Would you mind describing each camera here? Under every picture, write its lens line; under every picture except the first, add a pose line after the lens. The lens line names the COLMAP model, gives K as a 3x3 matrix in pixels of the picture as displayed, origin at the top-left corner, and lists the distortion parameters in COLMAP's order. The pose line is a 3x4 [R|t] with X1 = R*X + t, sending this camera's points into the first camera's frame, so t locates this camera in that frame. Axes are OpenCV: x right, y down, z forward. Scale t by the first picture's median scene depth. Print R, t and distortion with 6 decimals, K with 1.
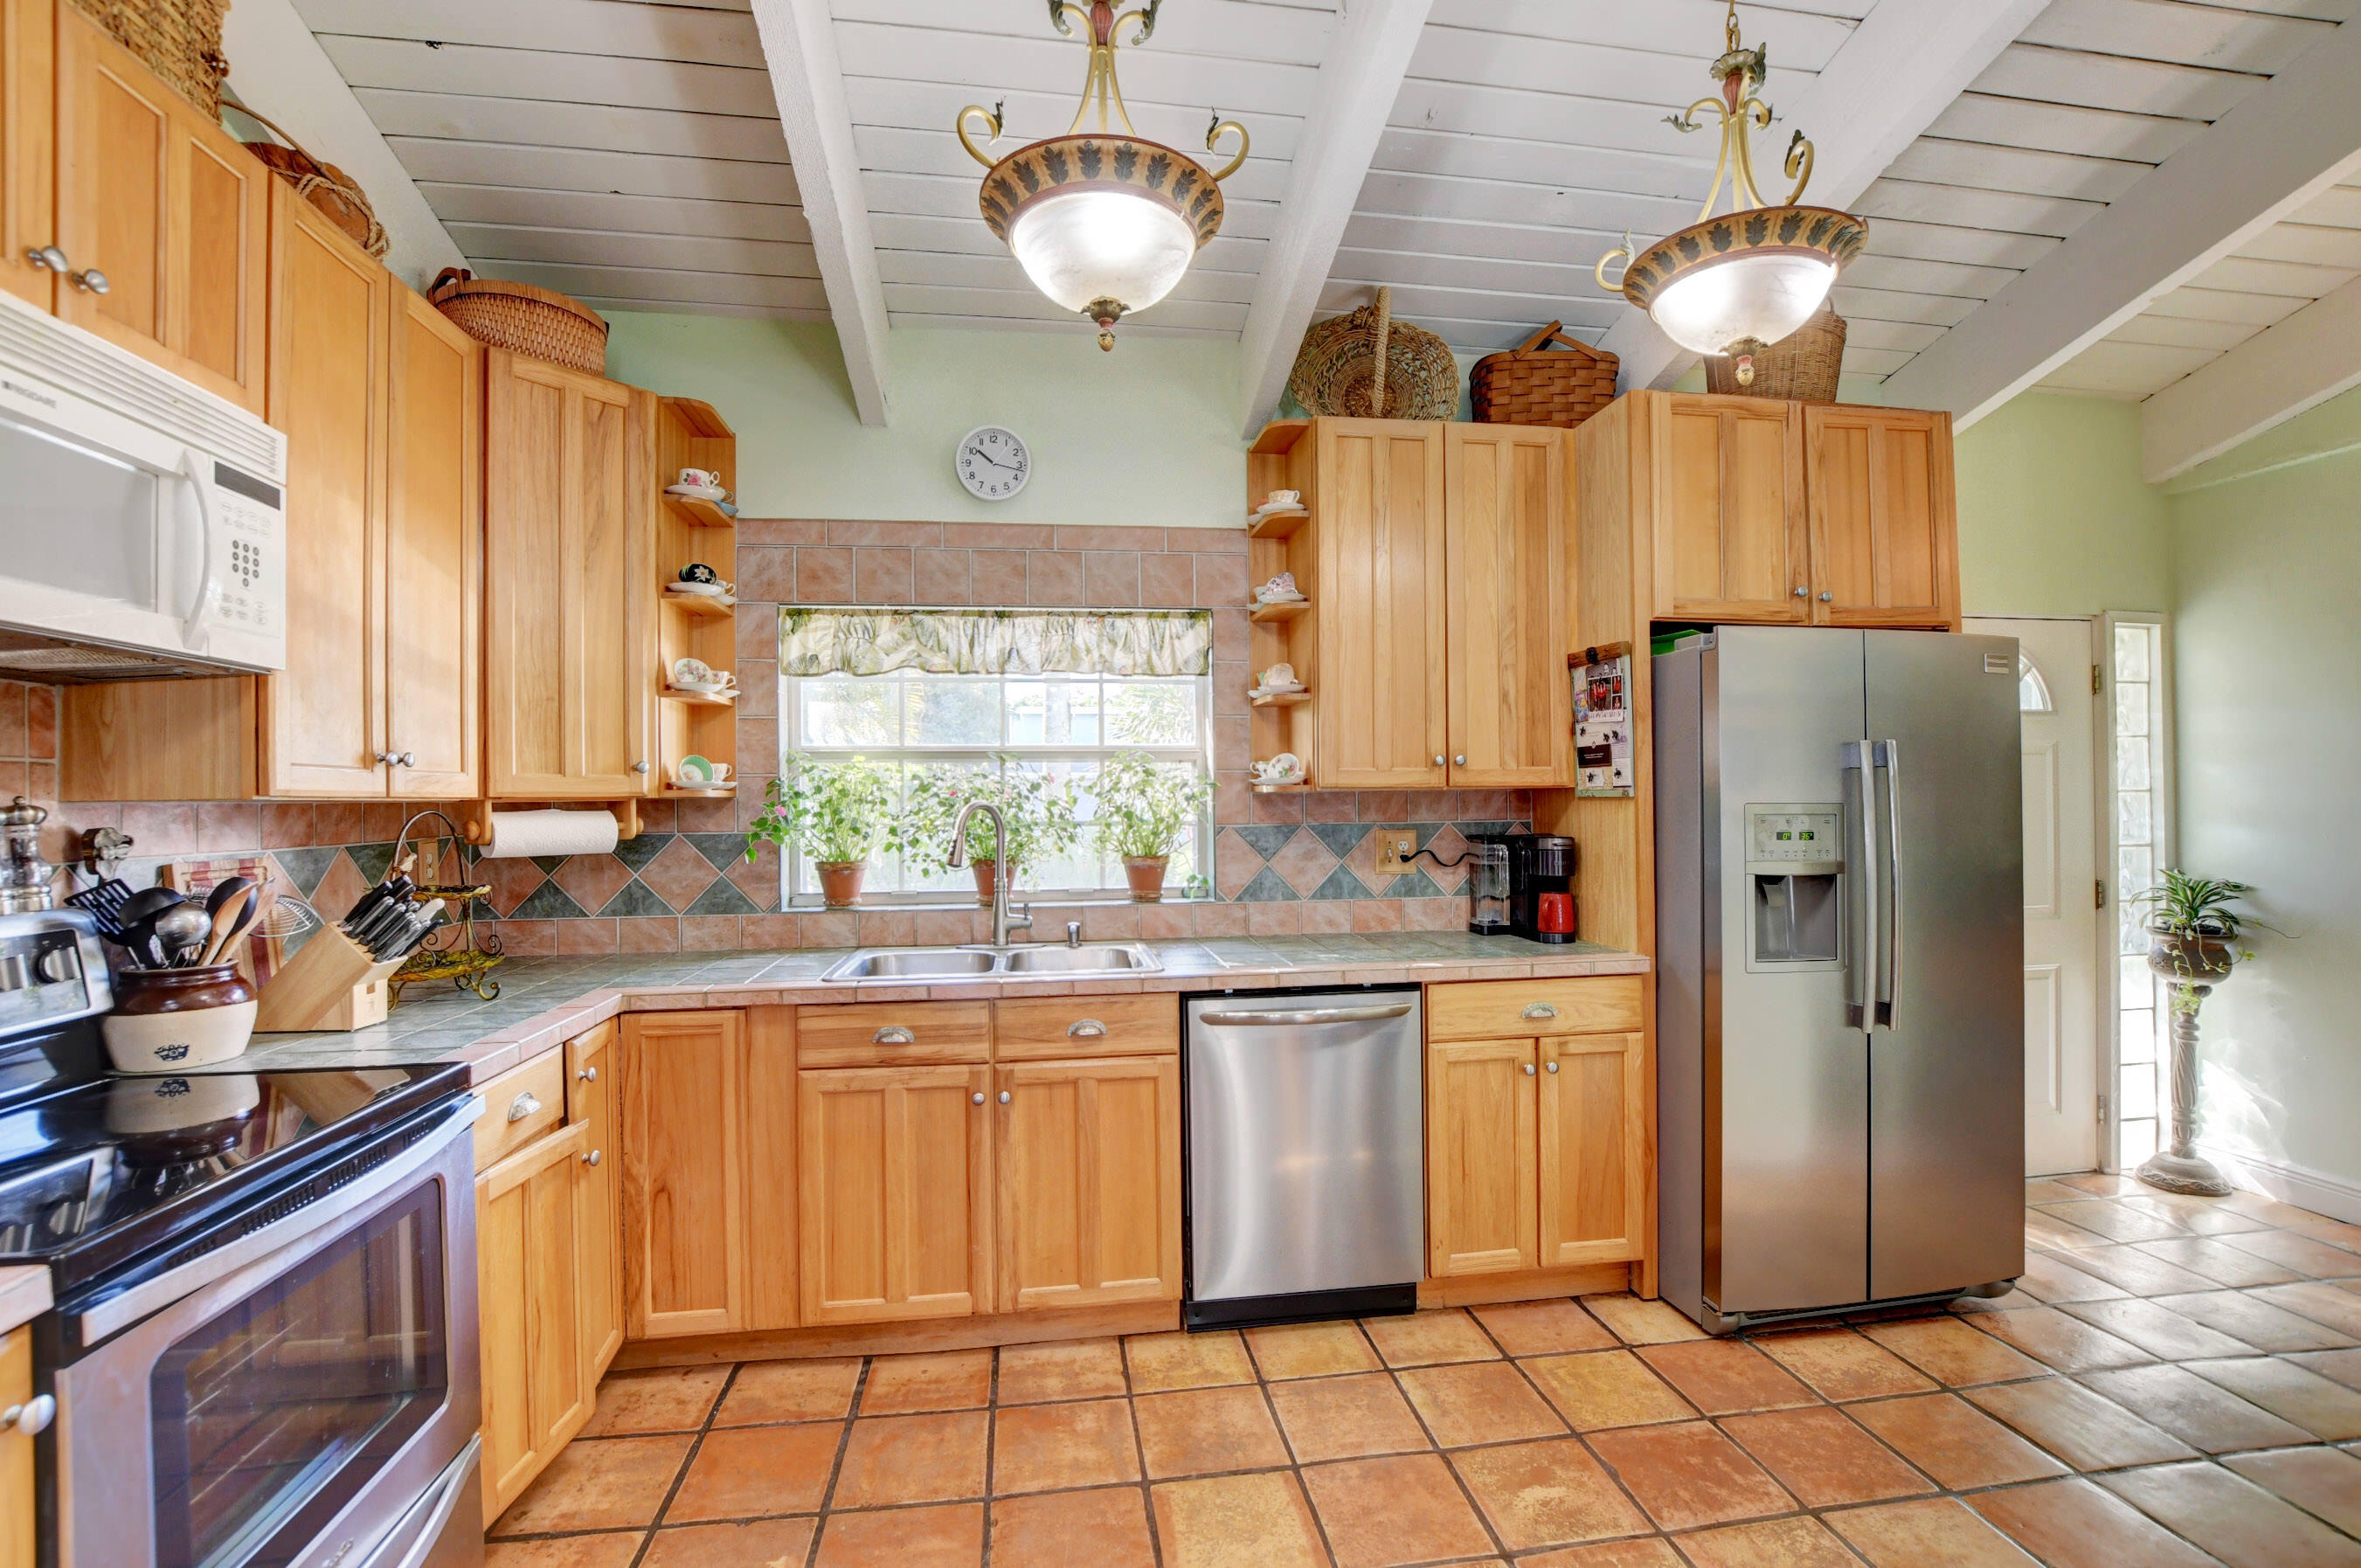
lens RADIAL K [[1038.0, 0, 1180.5], [0, 1038.0, 784.0], [0, 0, 1]] dist [-0.027399, 0.000560]
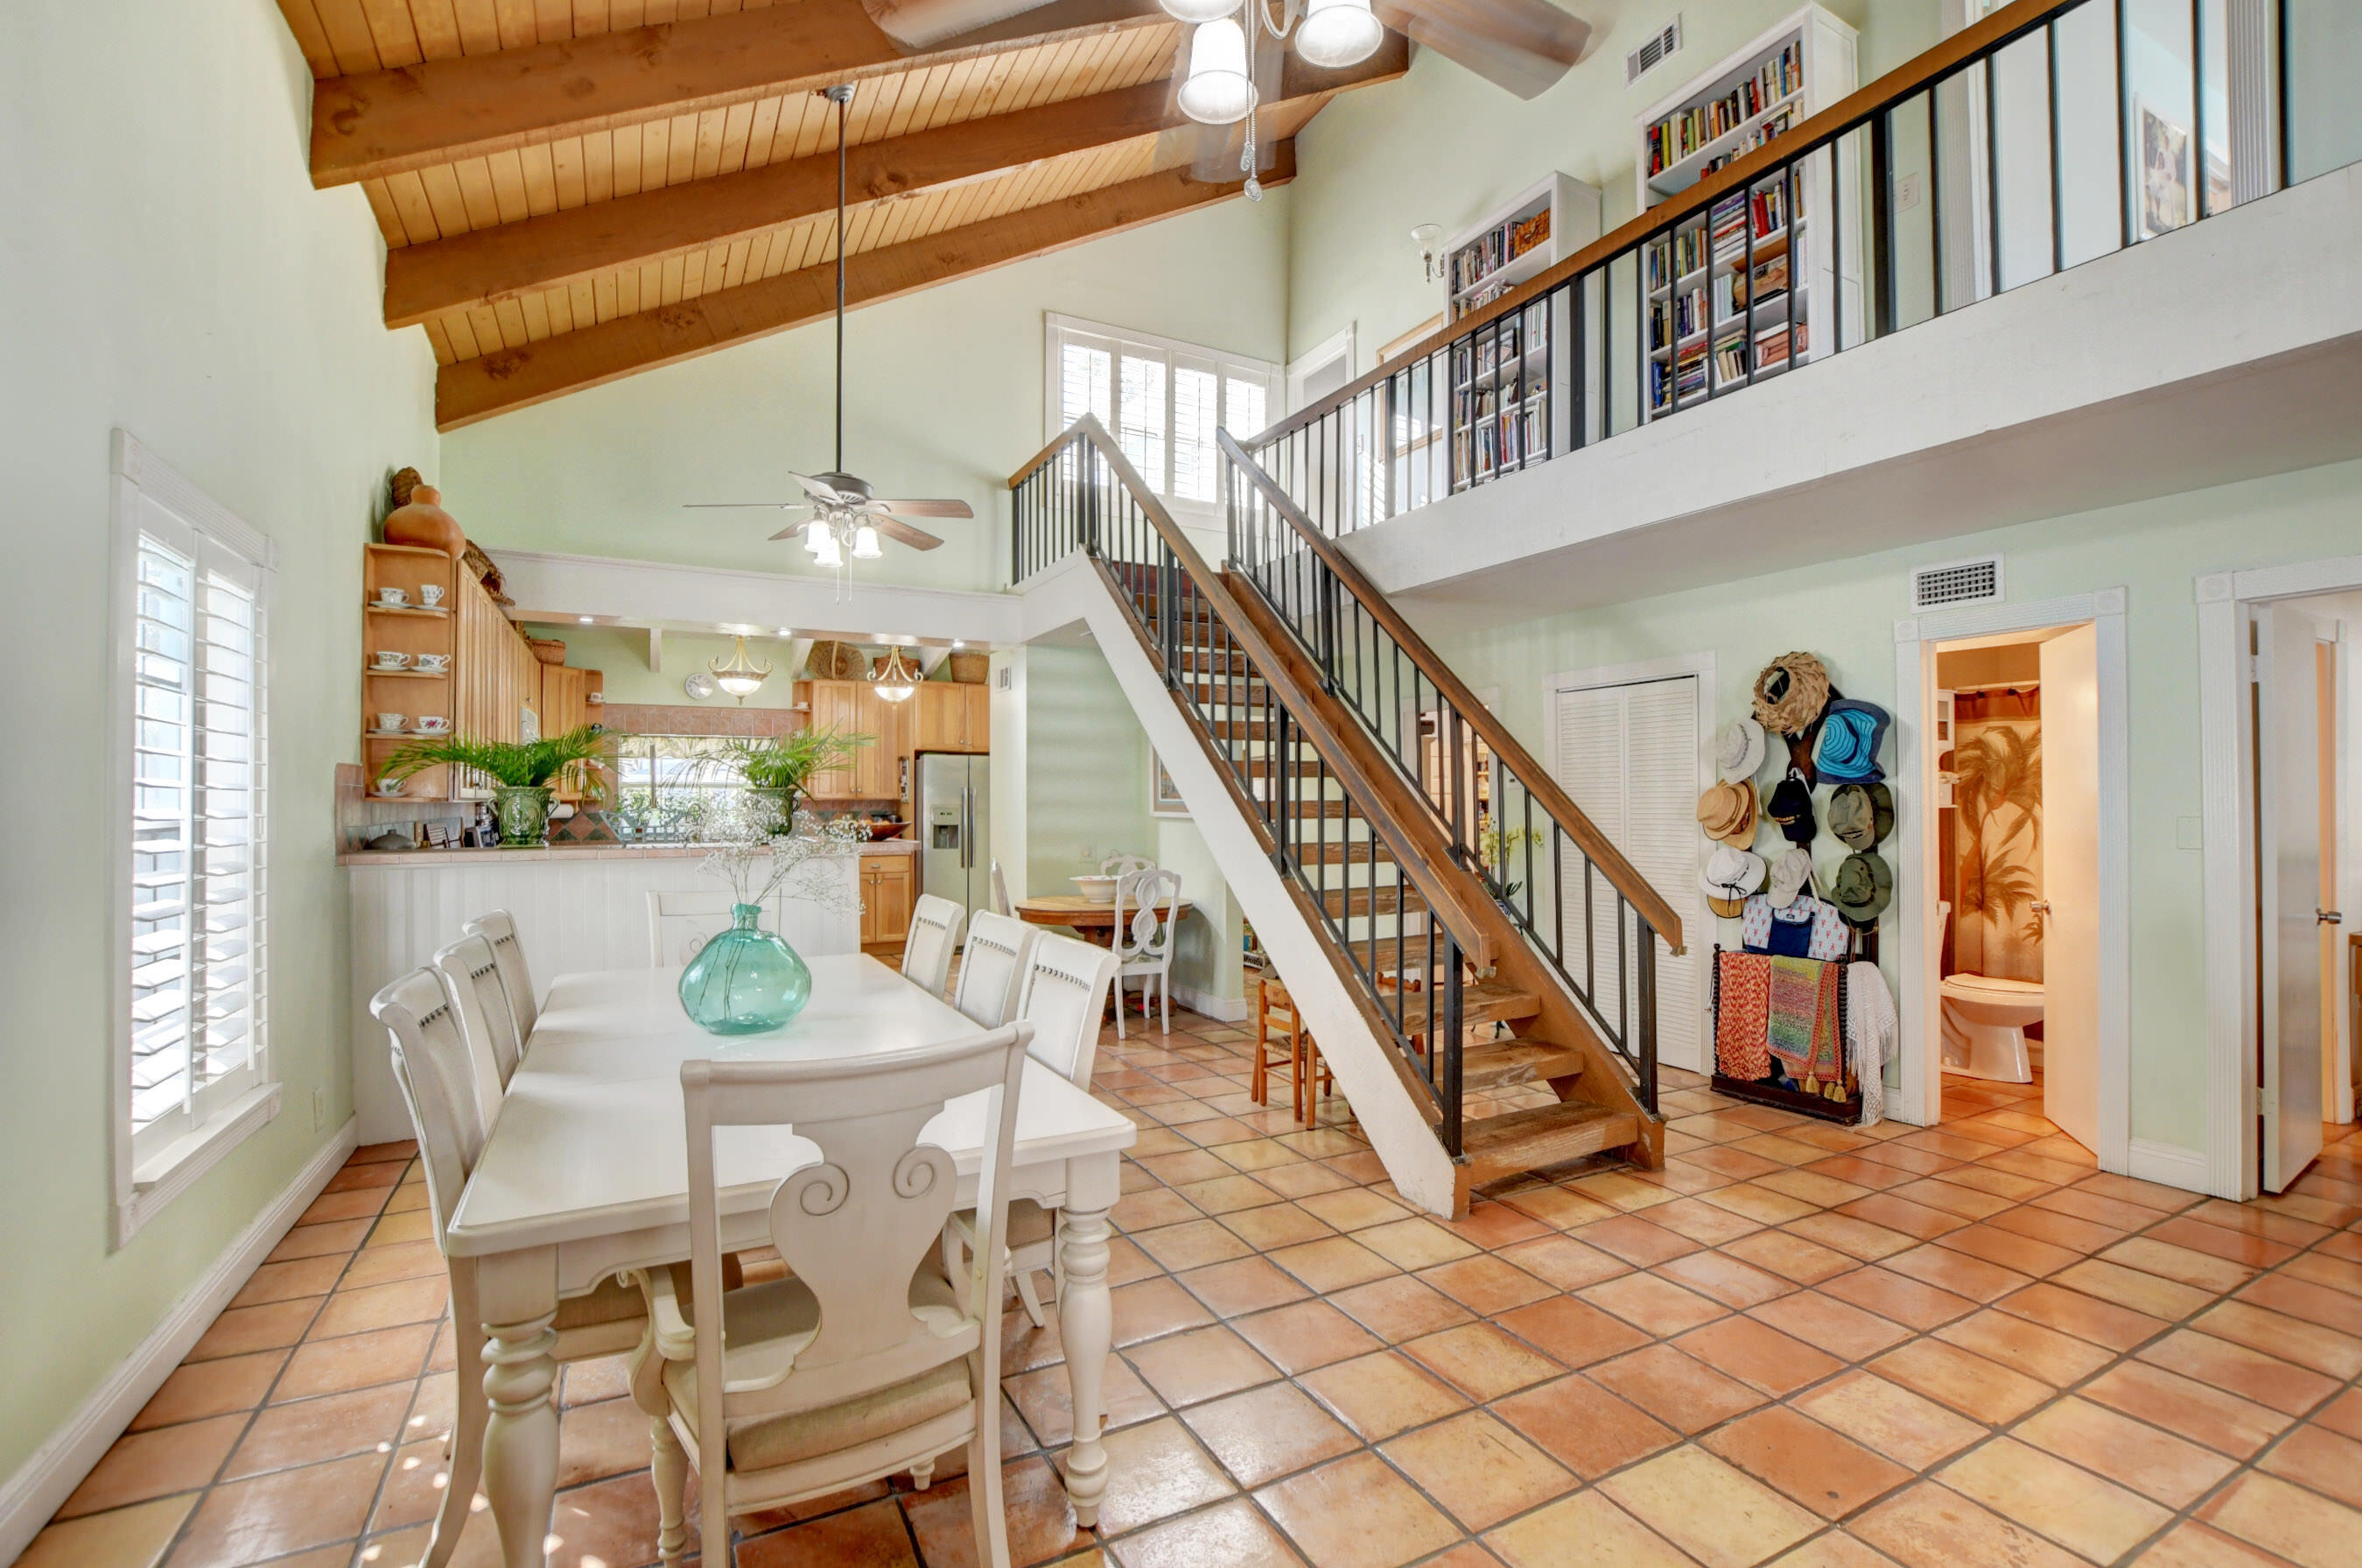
lens RADIAL K [[1038.5, 0, 1181.0], [0, 1038.5, 784.0], [0, 0, 1]] dist [-0.027399, 0.000560]
pose [[0.947004, 0.012959, 0.320961, 0.175010], [-0.011358, 0.999912, -0.006859, -0.030480], [-0.321021, 0.002850, 0.947068, -2.216908]]
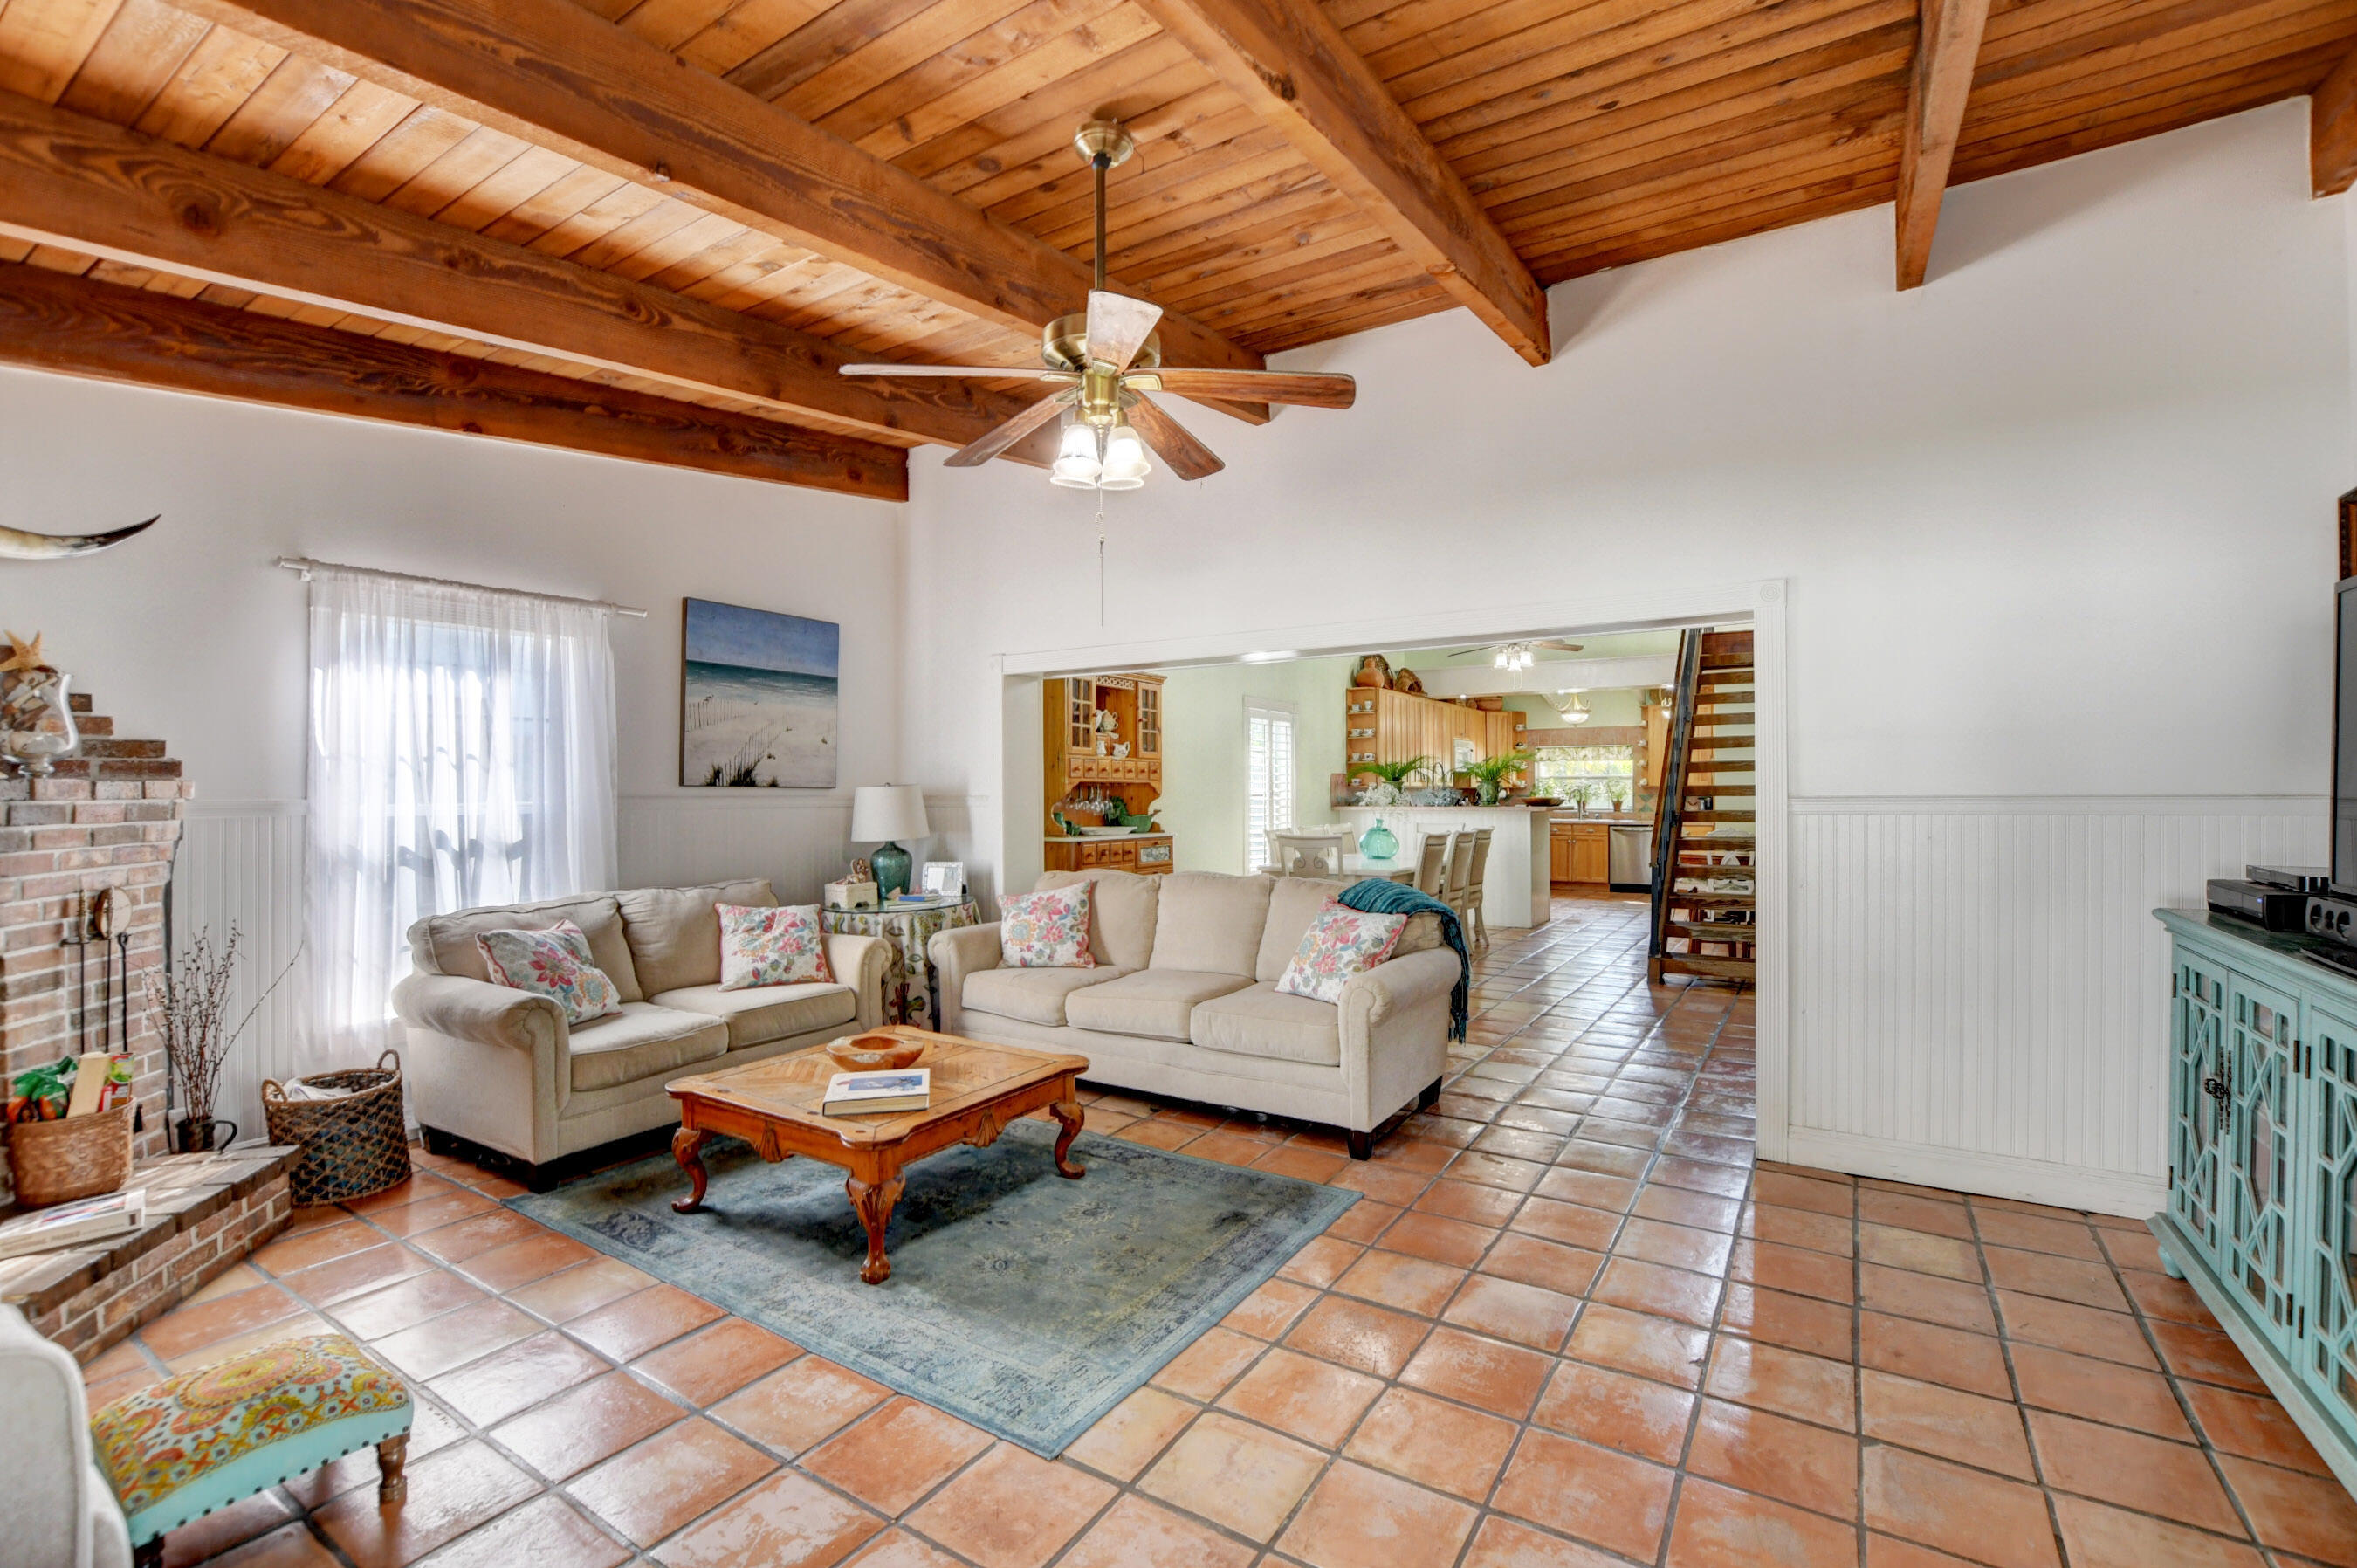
lens RADIAL K [[1036.5, 0, 1178.5], [0, 1036.5, 784.0], [0, 0, 1]] dist [-0.027399, 0.000560]
pose [[0.753914, 0.002486, -0.656969, 1.510720], [0.003631, 0.999962, 0.007950, -0.046965], [0.656963, -0.008379, 0.753876, -3.693634]]
